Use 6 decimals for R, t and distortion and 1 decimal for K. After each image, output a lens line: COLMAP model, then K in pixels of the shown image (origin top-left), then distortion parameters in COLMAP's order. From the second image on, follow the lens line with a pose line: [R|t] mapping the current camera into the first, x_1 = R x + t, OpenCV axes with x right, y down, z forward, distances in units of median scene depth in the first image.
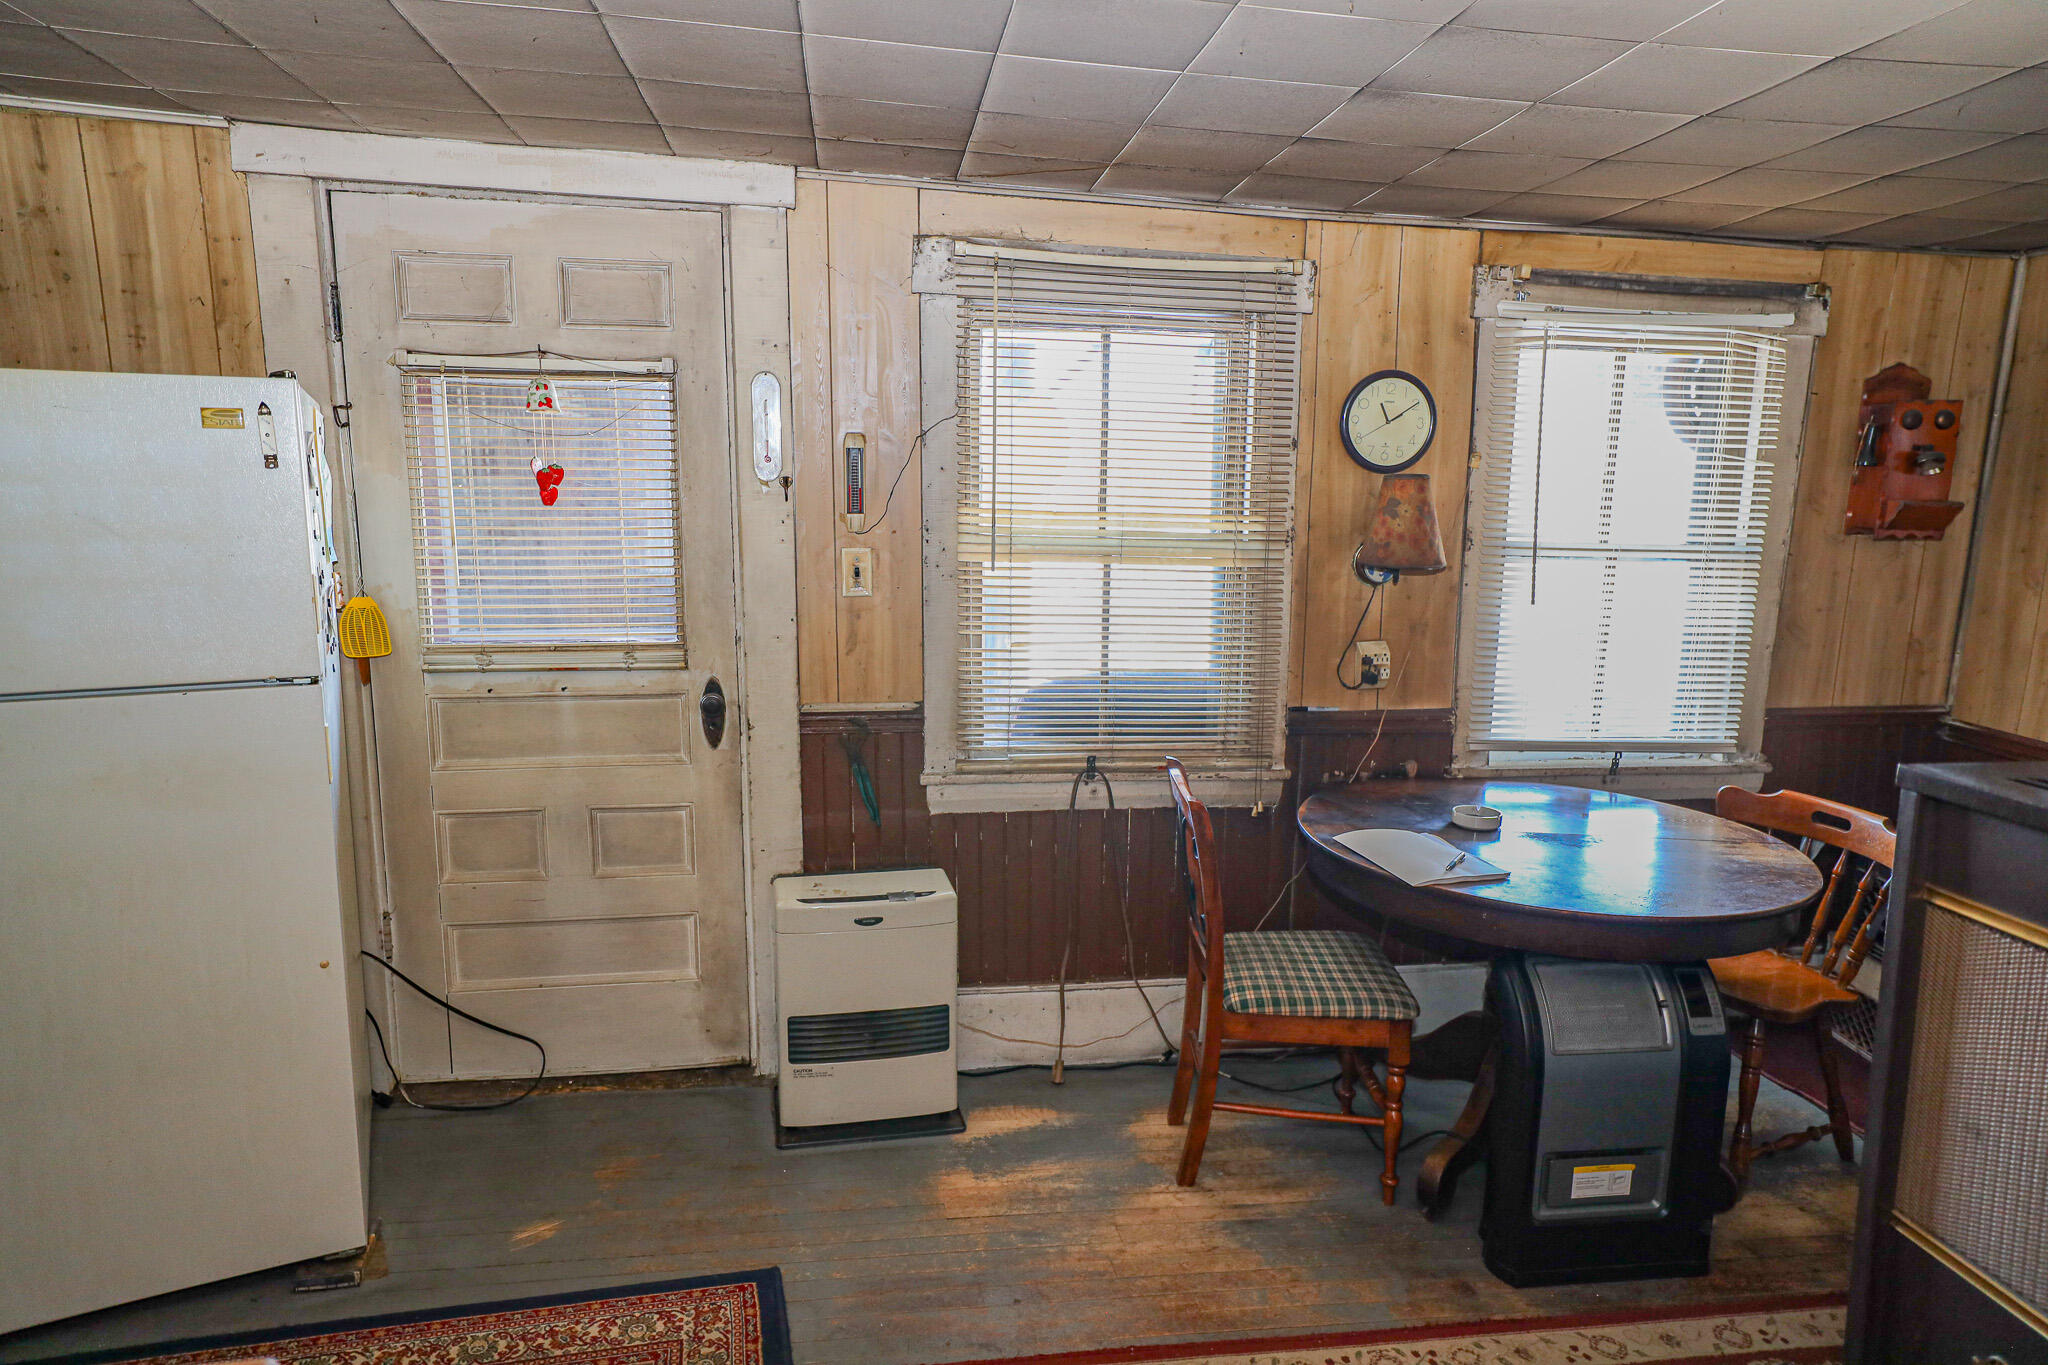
lens RADIAL K [[1300.4, 0, 1037.8], [0, 1300.4, 684.0], [0, 0, 1]] dist [-0.015827, 0.039699]
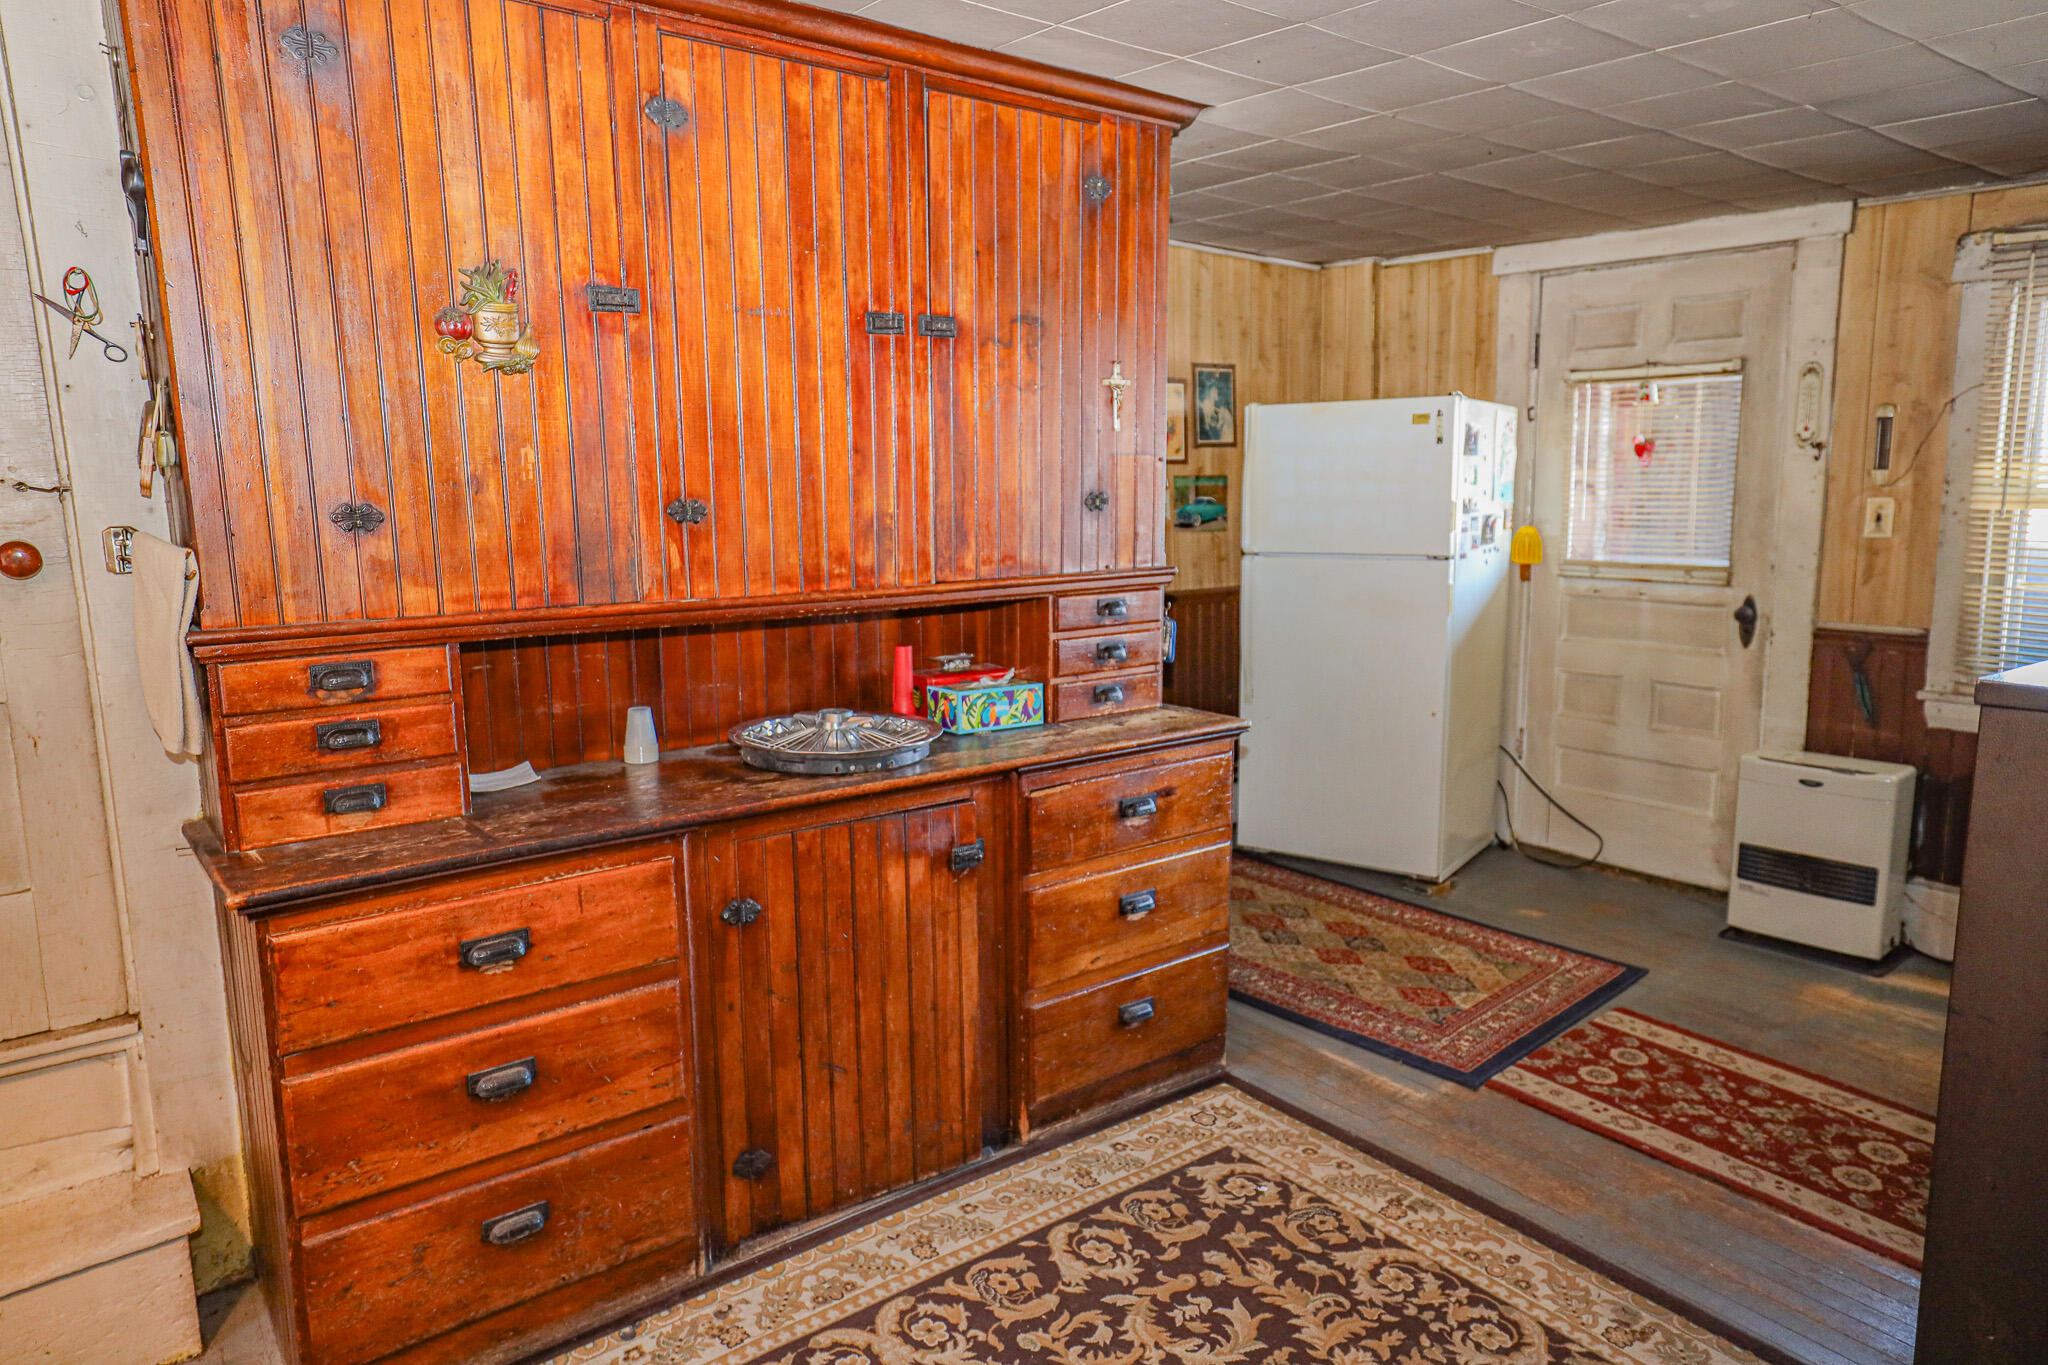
lens RADIAL K [[1300.4, 0, 1037.8], [0, 1300.4, 684.0], [0, 0, 1]] dist [-0.015827, 0.039699]
pose [[0.491523, 0.121965, -0.862282, 0.570023], [-0.125970, 0.989688, 0.068179, 0.089531], [0.861706, 0.075110, 0.501818, -0.306894]]
